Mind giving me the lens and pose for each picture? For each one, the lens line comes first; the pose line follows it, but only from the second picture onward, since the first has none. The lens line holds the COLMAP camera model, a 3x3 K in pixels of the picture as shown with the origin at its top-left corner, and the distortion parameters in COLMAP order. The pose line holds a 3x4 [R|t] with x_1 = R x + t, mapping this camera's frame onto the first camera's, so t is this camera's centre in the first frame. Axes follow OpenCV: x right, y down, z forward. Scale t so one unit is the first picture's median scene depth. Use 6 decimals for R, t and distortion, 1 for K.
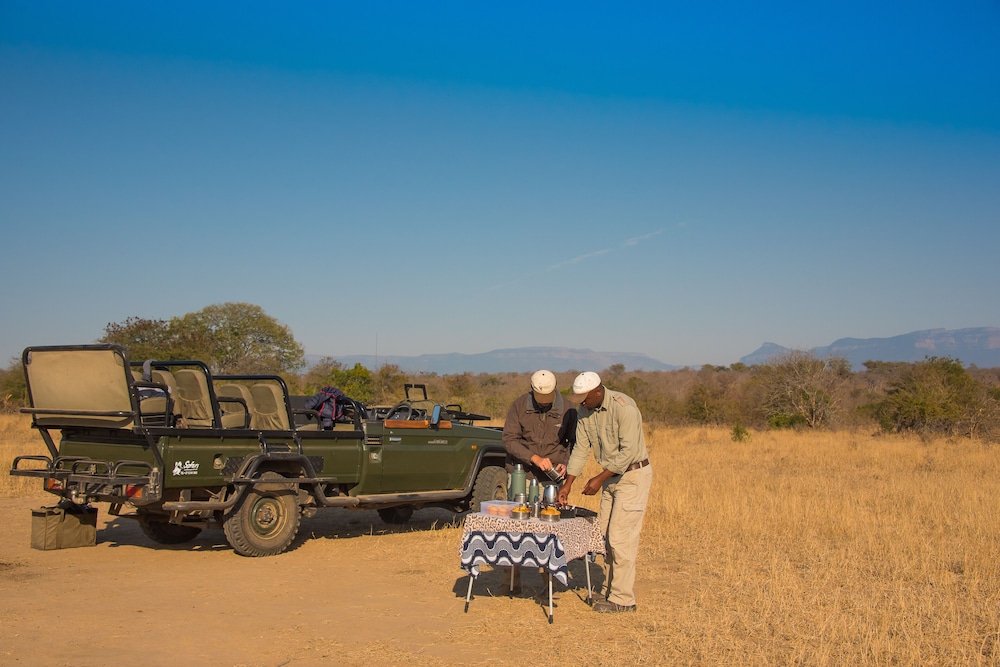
lens RADIAL K [[975.2, 0, 499.5], [0, 975.2, 330.8], [0, 0, 1]] dist [0.058469, 0.000000]
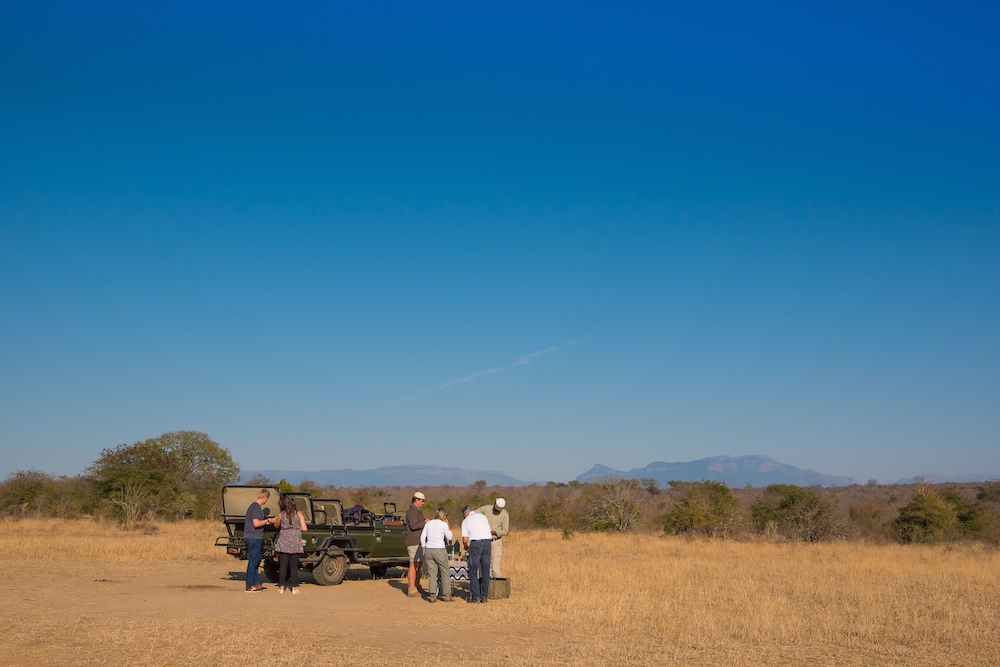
lens RADIAL K [[975.2, 0, 497.9], [0, 975.2, 335.3], [0, 0, 1]] dist [0.058469, 0.000000]
pose [[0.989058, 0.034993, 0.143316, -0.066851], [-0.020019, 0.994311, -0.104622, -0.031142], [-0.146162, 0.100608, 0.984131, -0.393447]]
